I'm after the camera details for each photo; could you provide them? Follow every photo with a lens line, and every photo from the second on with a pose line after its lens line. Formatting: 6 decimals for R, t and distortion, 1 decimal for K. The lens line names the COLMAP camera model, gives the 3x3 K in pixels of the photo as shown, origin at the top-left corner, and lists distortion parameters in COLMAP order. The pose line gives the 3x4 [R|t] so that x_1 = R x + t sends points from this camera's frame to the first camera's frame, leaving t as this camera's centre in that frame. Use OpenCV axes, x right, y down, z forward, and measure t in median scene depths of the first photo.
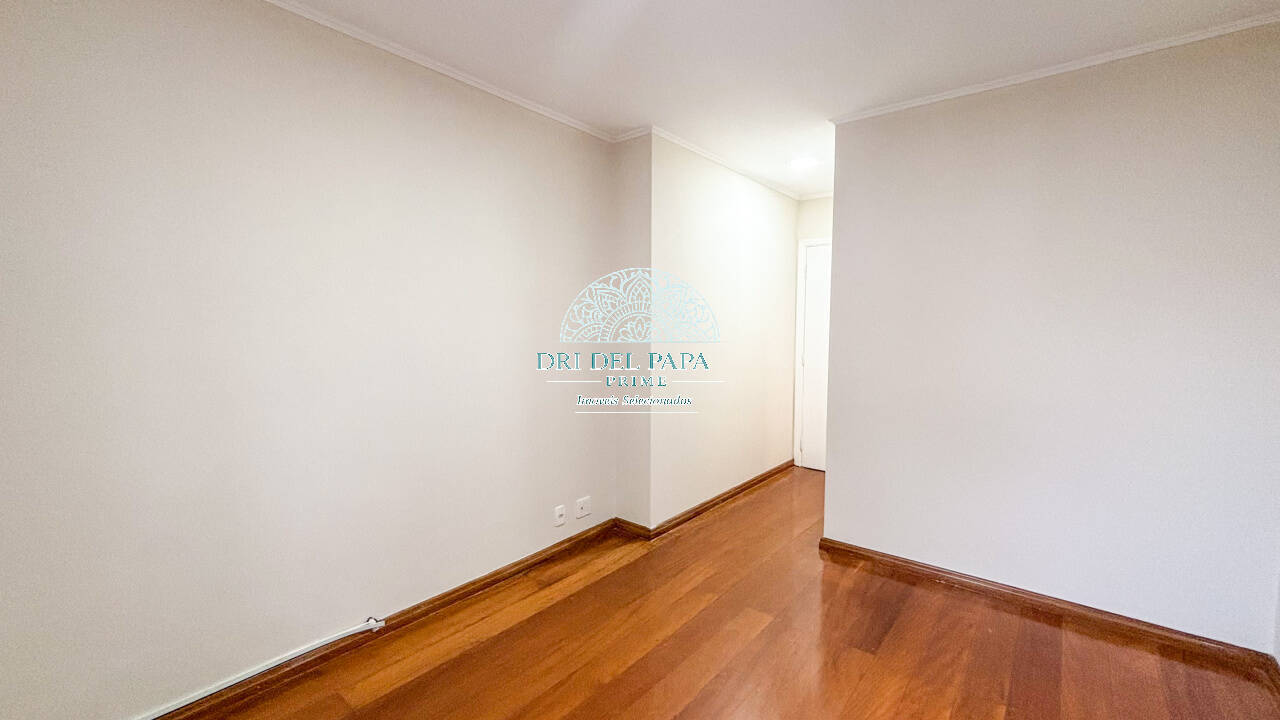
lens RADIAL K [[524.0, 0, 640.4], [0, 524.0, 356.6], [0, 0, 1]] dist [0.002095, 0.000422]
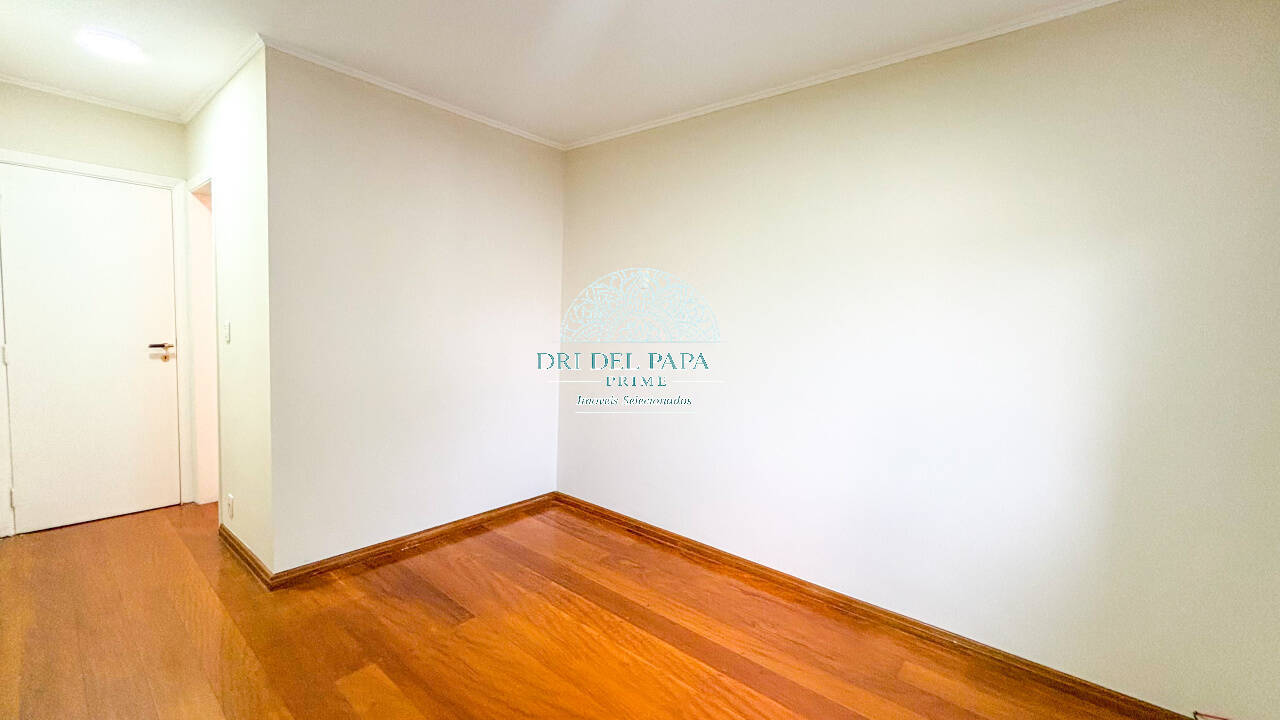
lens RADIAL K [[524.0, 0, 639.7], [0, 524.0, 359.7], [0, 0, 1]] dist [0.002095, 0.000422]
pose [[0.030432, -0.090814, 0.995403, -0.518555], [0.029724, 0.995506, 0.089915, -0.045269], [-0.999095, 0.026851, 0.032995, 0.540872]]
